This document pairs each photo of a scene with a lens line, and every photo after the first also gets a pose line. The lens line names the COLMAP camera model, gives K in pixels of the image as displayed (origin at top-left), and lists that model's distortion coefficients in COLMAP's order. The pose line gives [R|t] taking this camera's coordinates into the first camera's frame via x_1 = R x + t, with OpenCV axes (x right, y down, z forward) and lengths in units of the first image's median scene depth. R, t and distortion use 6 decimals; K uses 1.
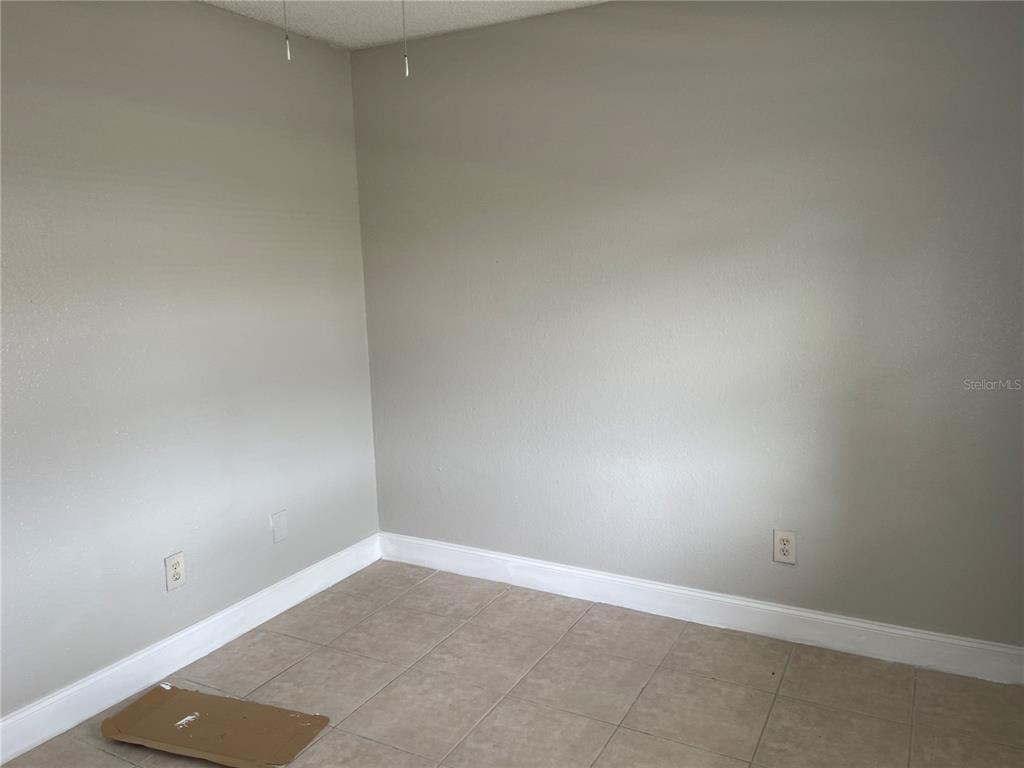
lens RADIAL K [[777.3, 0, 515.0], [0, 777.3, 388.4], [0, 0, 1]] dist [0.043722, -0.007066]
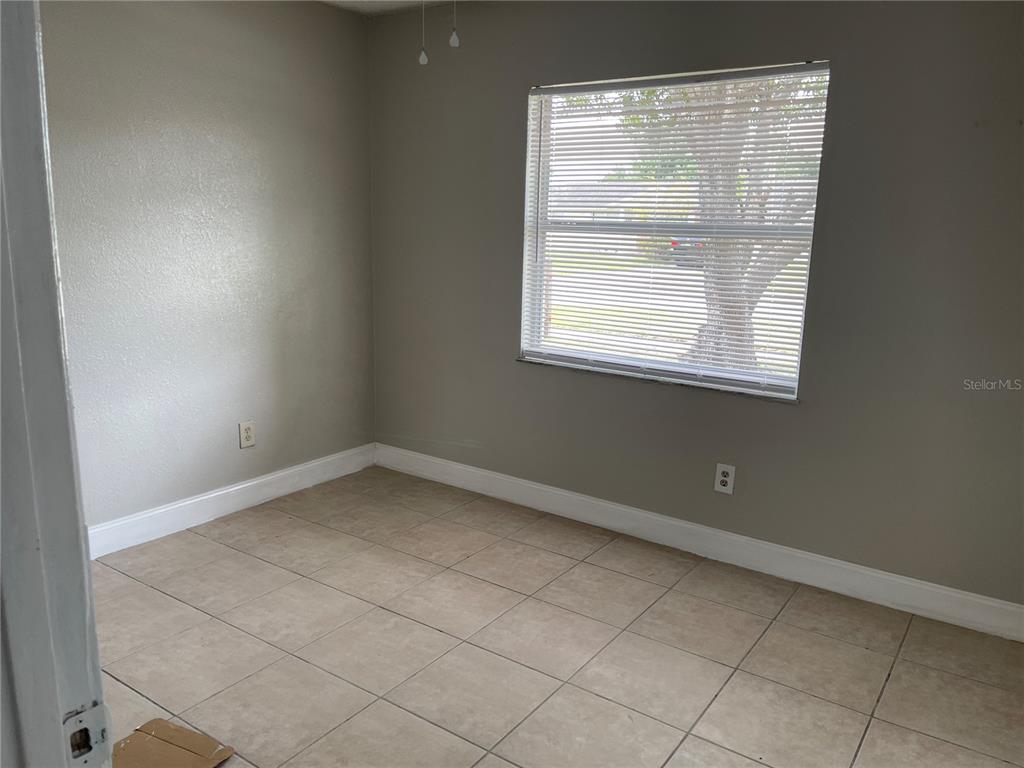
lens RADIAL K [[777.3, 0, 515.0], [0, 777.3, 388.4], [0, 0, 1]] dist [0.043722, -0.007066]
pose [[0.113435, -0.182212, 0.976694, -0.847890], [0.127460, 0.977585, 0.167575, -0.028734], [-0.985336, 0.105480, 0.134117, 0.395133]]
